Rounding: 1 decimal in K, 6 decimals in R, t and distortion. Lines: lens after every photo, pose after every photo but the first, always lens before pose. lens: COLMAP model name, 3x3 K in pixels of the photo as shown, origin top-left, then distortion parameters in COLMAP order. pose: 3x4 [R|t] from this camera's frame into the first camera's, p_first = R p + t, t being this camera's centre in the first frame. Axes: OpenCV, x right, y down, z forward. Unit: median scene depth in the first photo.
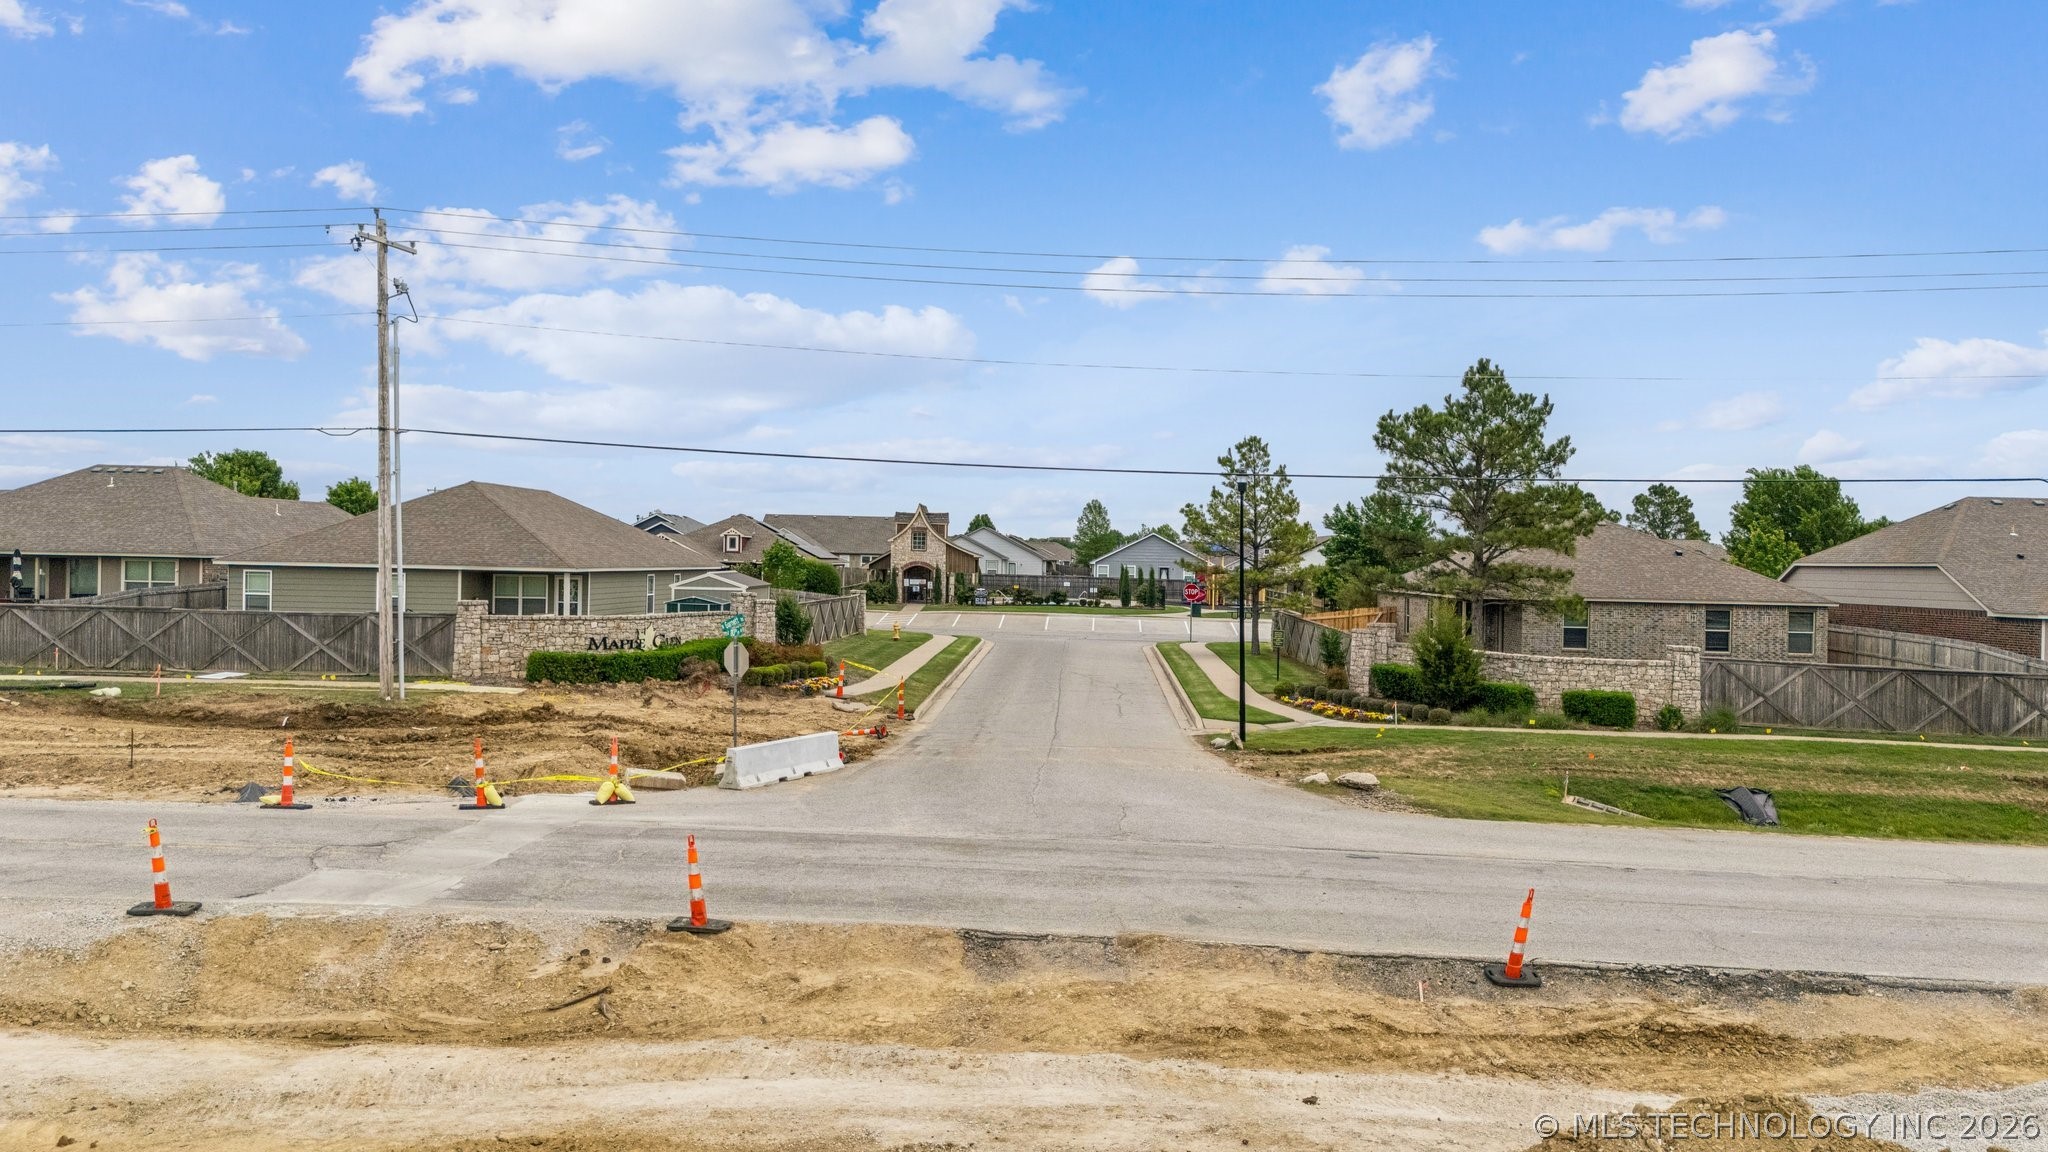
lens RADIAL K [[1416.4, 0, 1030.0], [0, 1416.4, 587.9], [0, 0, 1]] dist [0.018298, -0.008027]
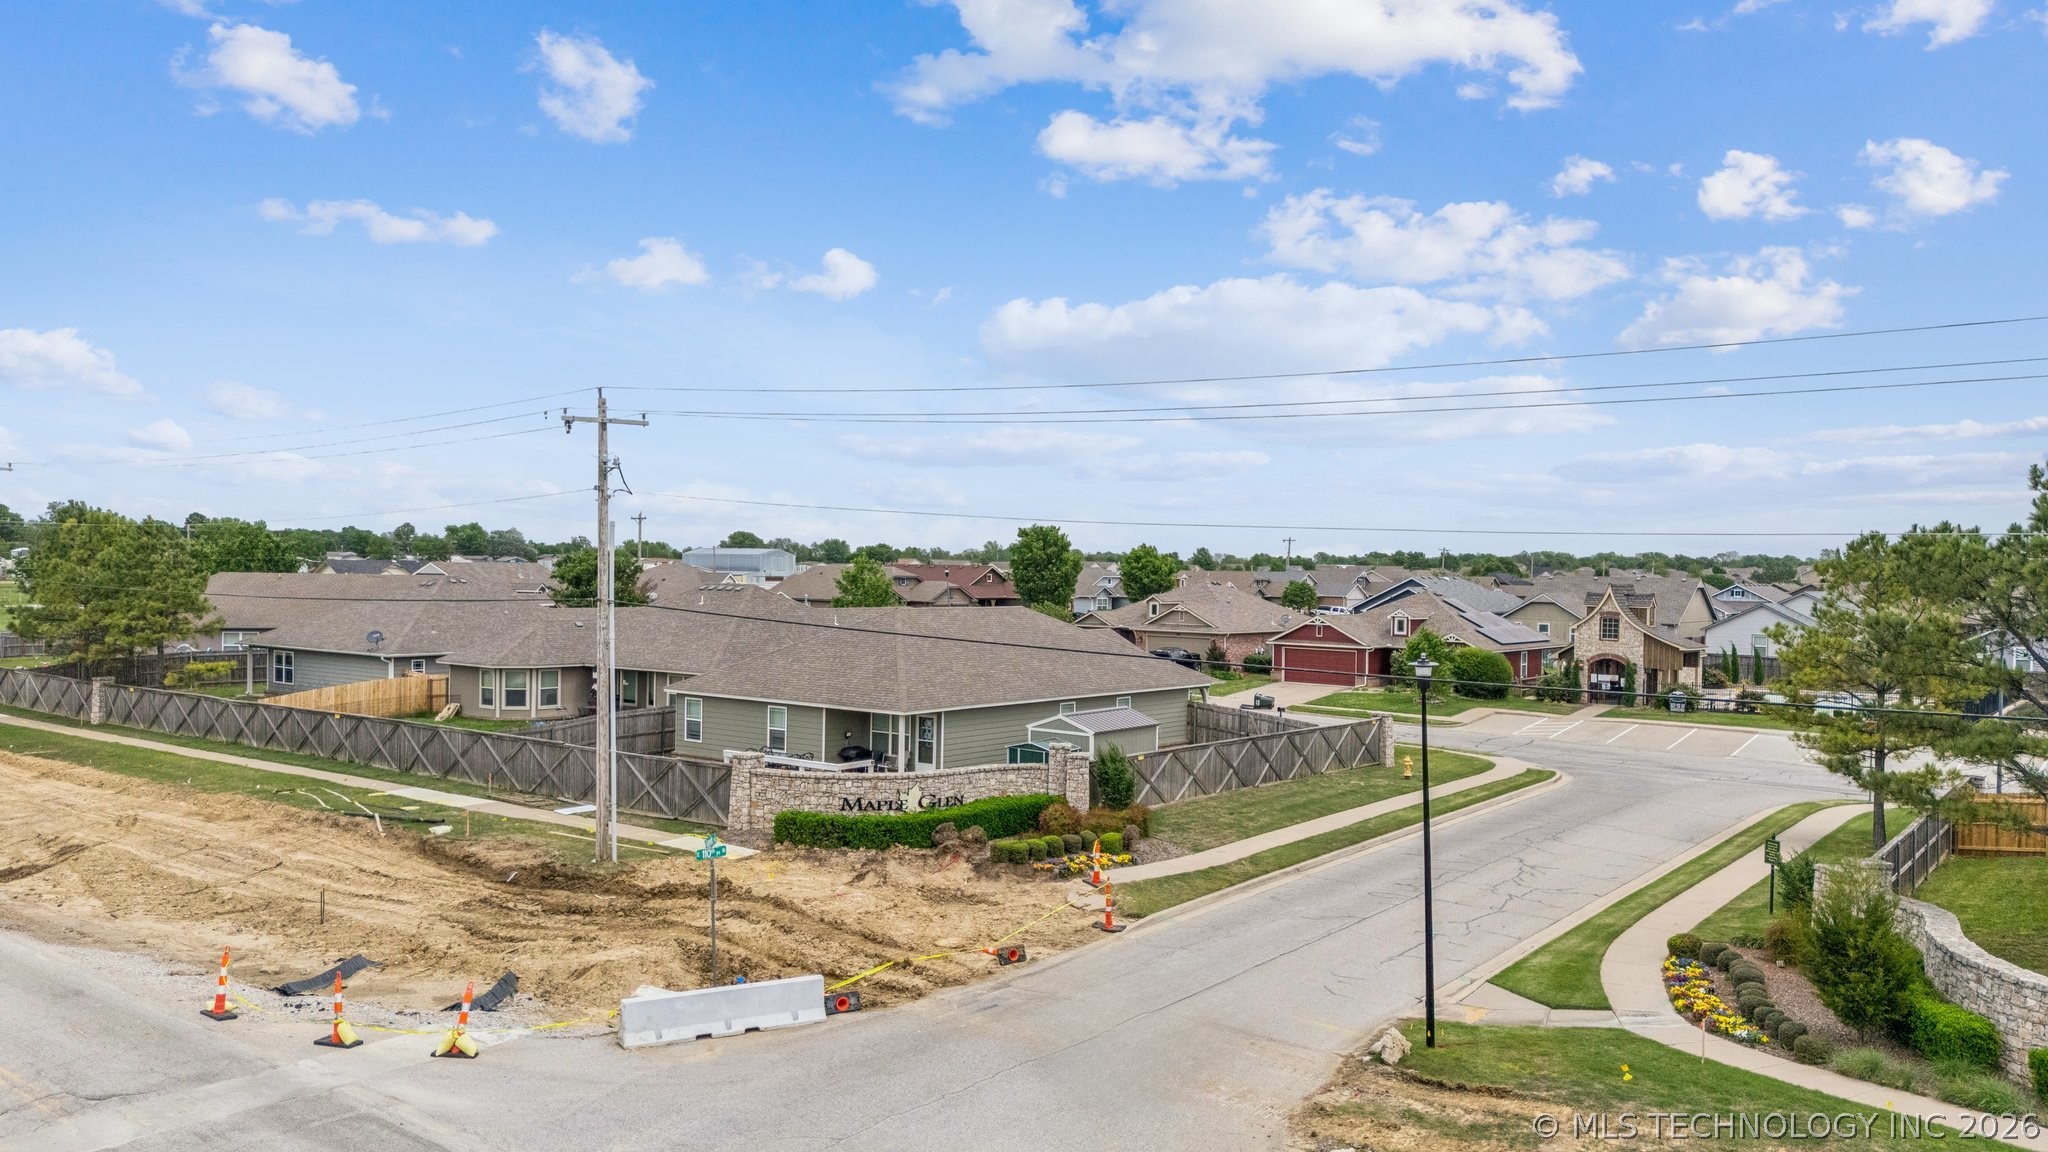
lens RADIAL K [[1416.4, 0, 1016.9], [0, 1416.4, 565.4], [0, 0, 1]] dist [0.018298, -0.008027]
pose [[0.822161, -0.018791, -0.568944, 0.327108], [-0.010636, 0.998774, -0.048356, -0.075219], [0.569155, 0.045808, 0.820953, 0.270769]]
